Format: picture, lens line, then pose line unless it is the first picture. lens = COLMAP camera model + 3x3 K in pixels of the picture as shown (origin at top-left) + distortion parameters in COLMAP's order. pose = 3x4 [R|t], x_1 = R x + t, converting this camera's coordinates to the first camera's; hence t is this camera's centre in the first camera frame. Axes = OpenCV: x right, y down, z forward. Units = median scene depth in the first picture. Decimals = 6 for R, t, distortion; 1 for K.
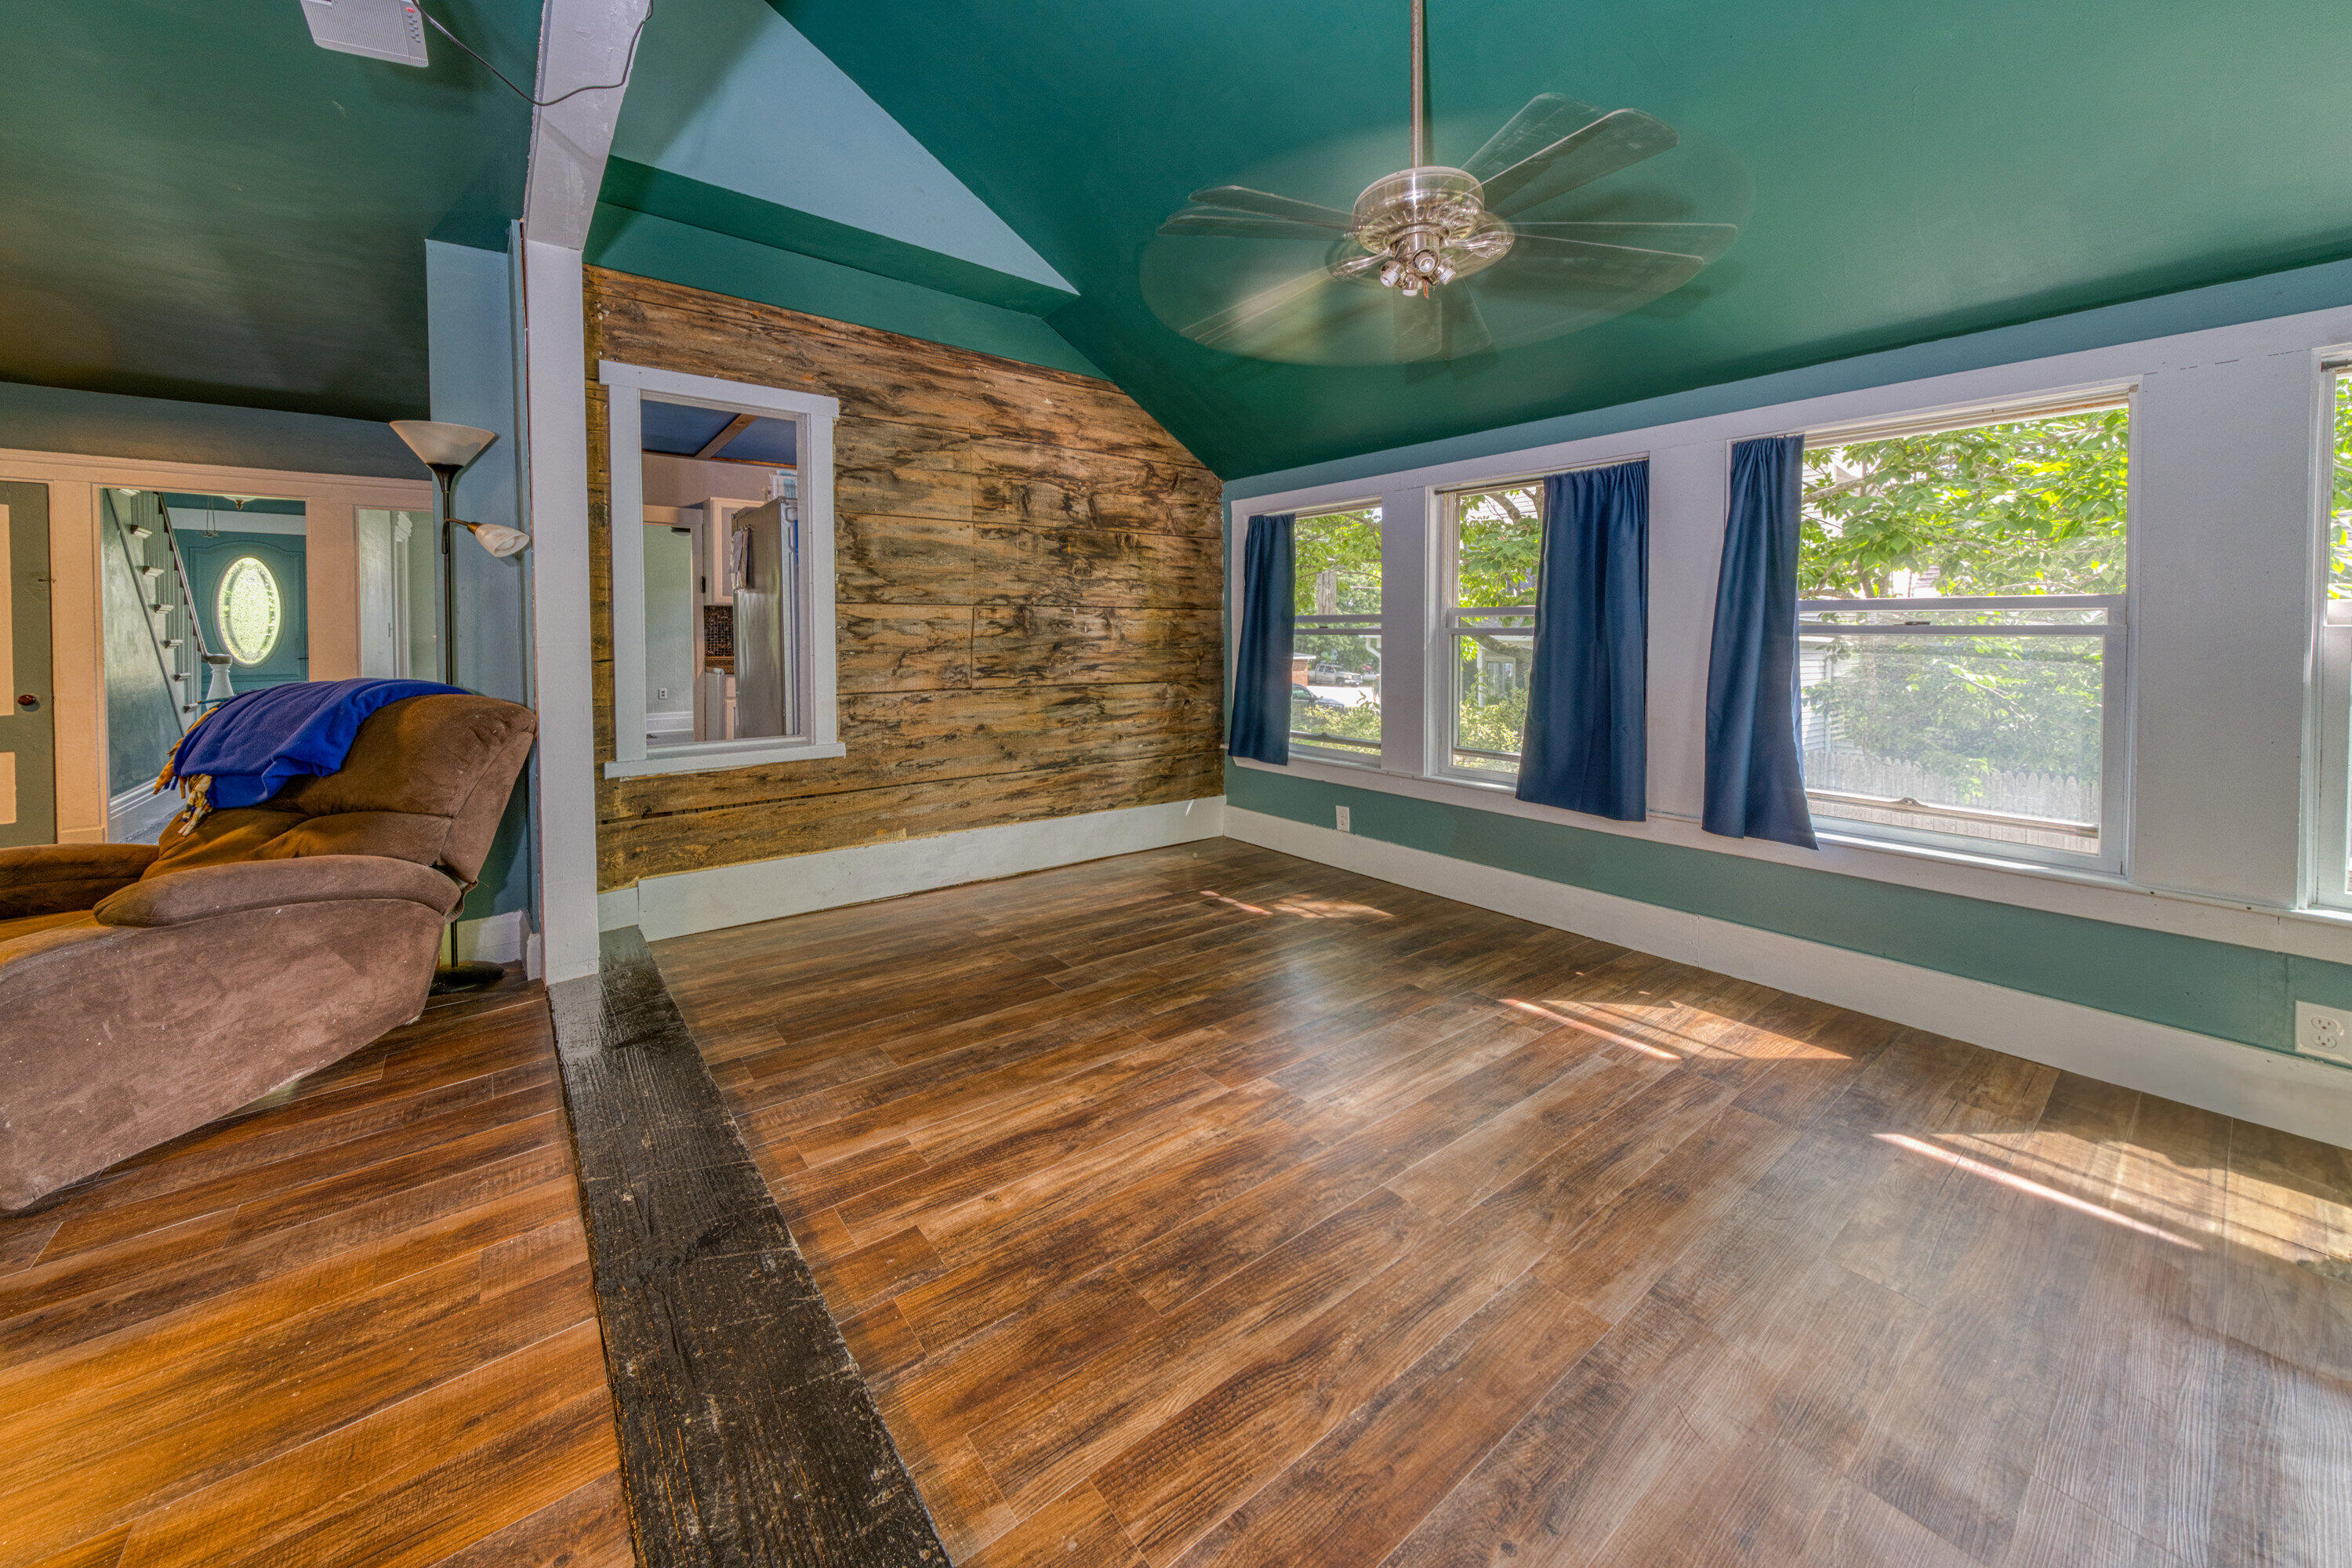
lens RADIAL K [[832.2, 0, 1176.8], [0, 832.2, 756.5], [0, 0, 1]] dist [0.005452, -0.001843]
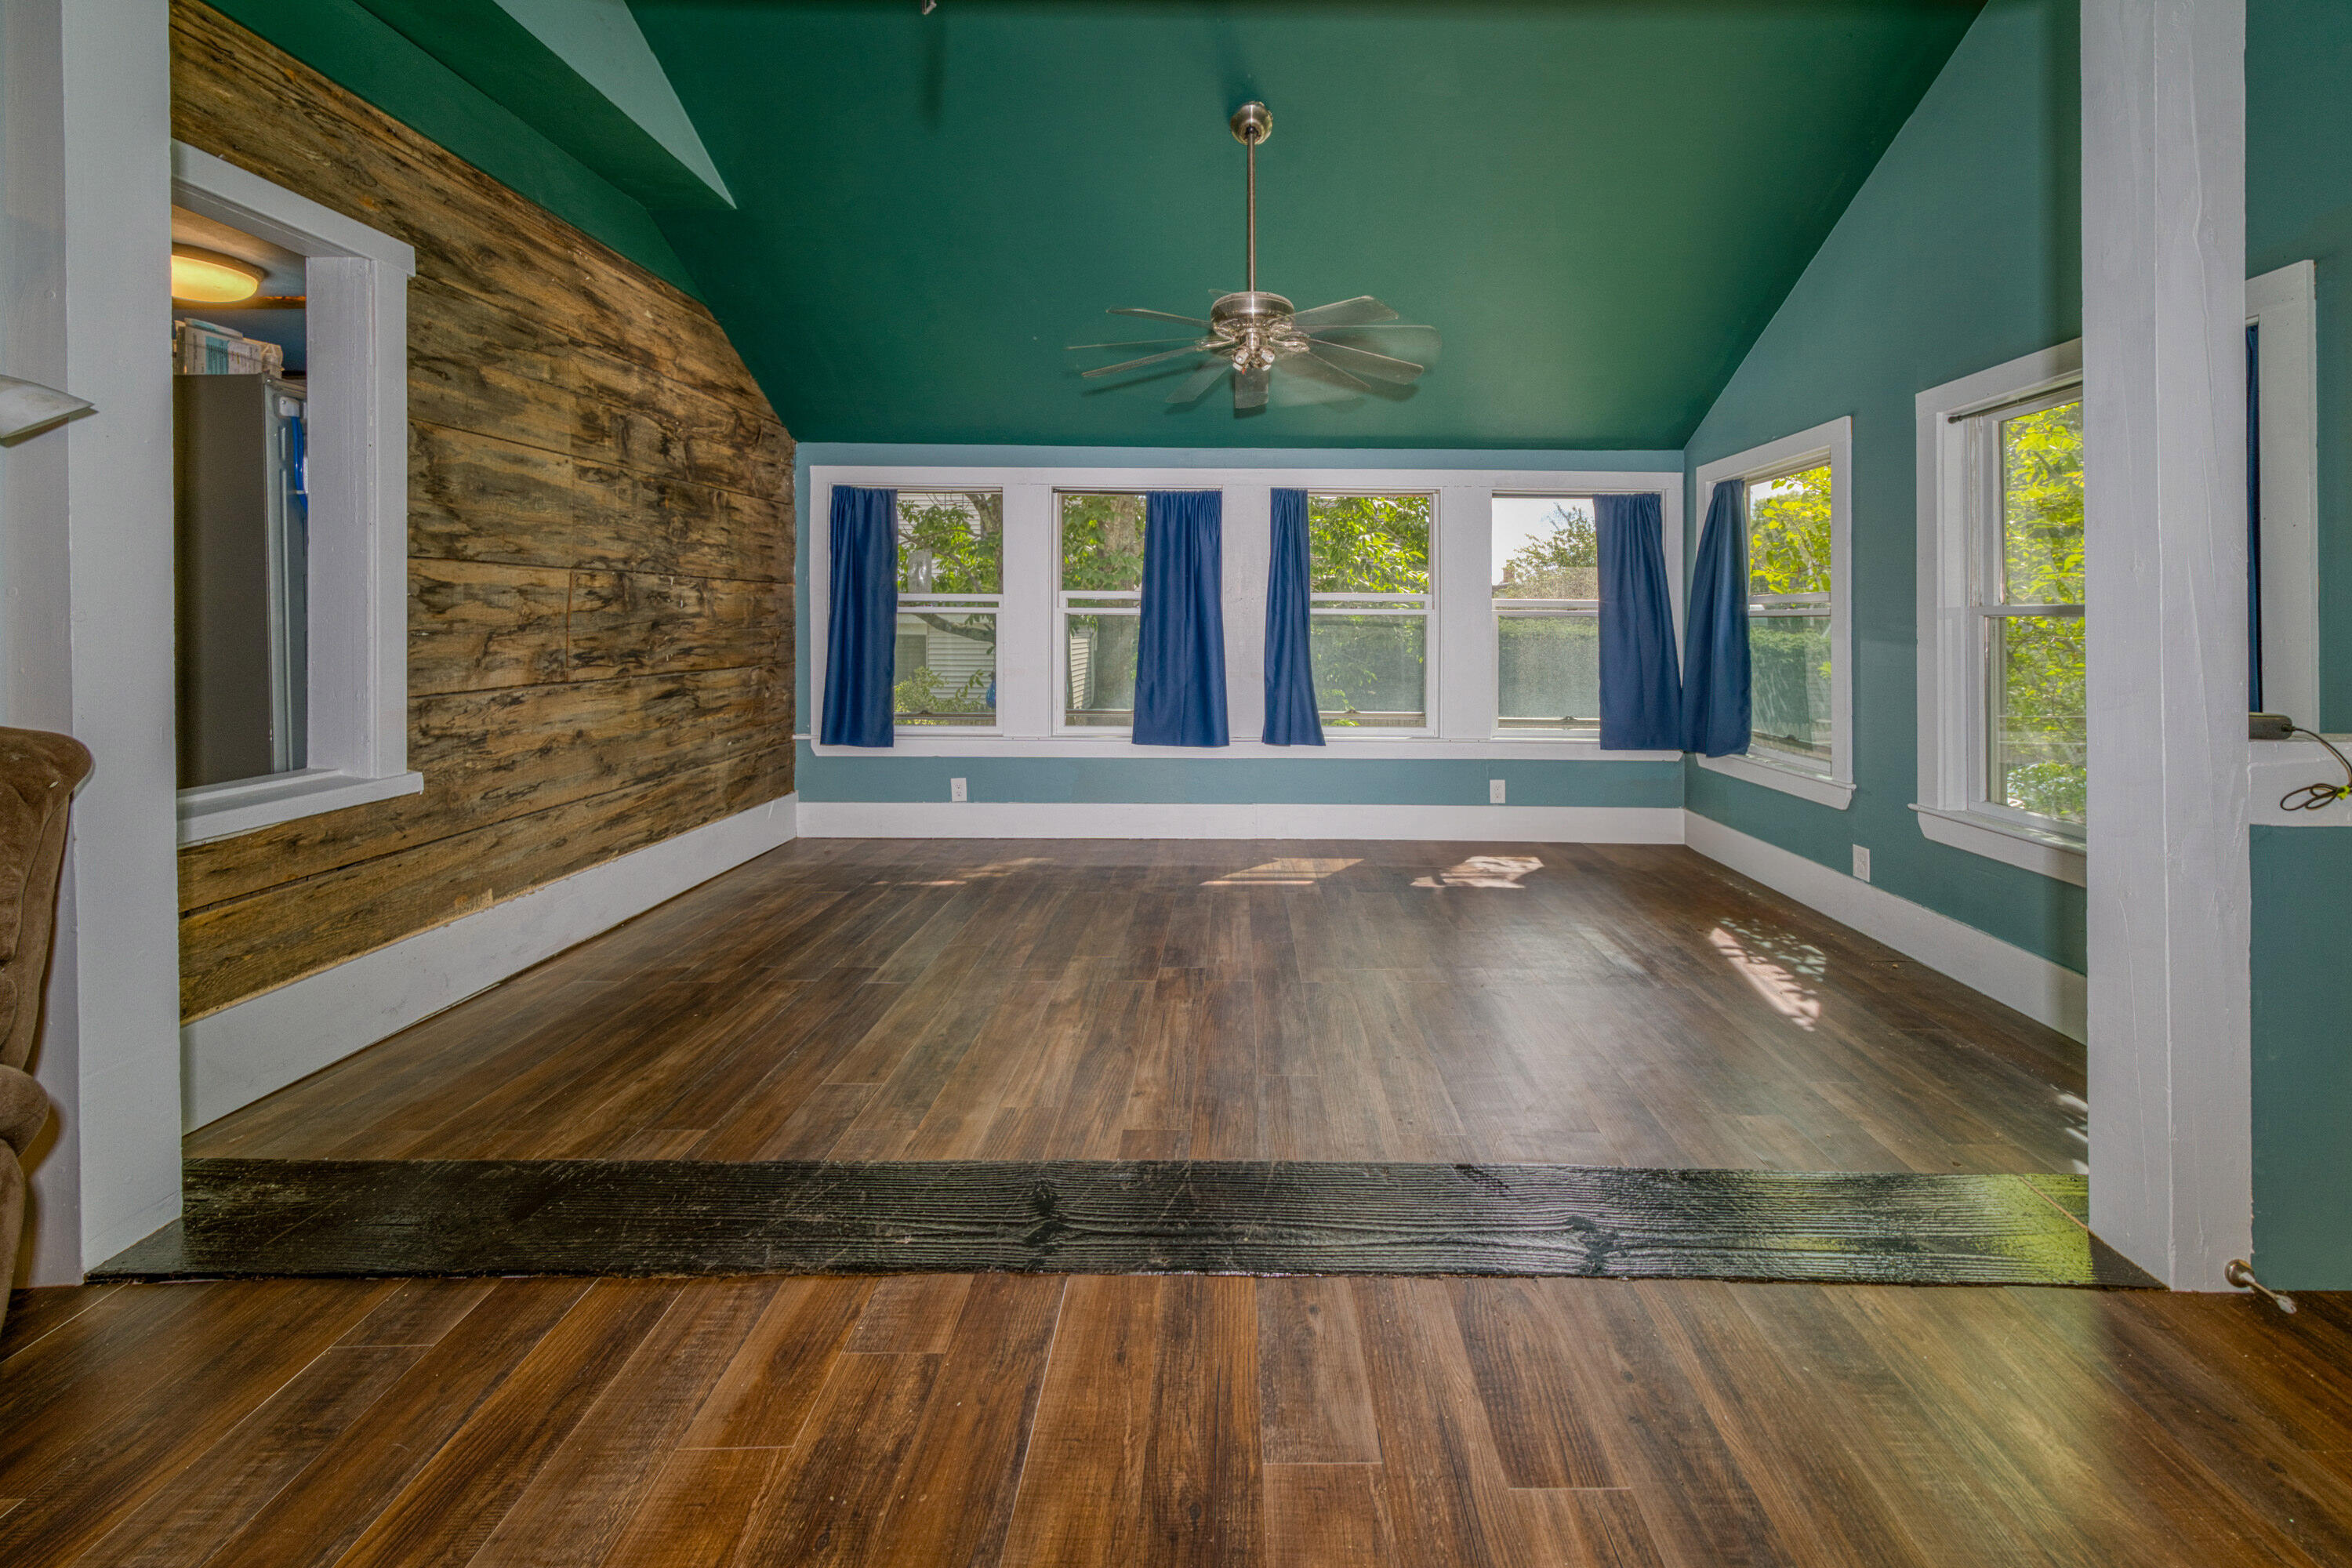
lens RADIAL K [[919.6, 0, 1181.2], [0, 919.6, 784.0], [0, 0, 1]] dist [0.000144, 0.000111]
pose [[0.607366, -0.137296, 0.782468, -0.583751], [0.112815, 0.989877, 0.086120, -0.001212], [-0.786371, 0.035968, 0.616706, 0.074692]]
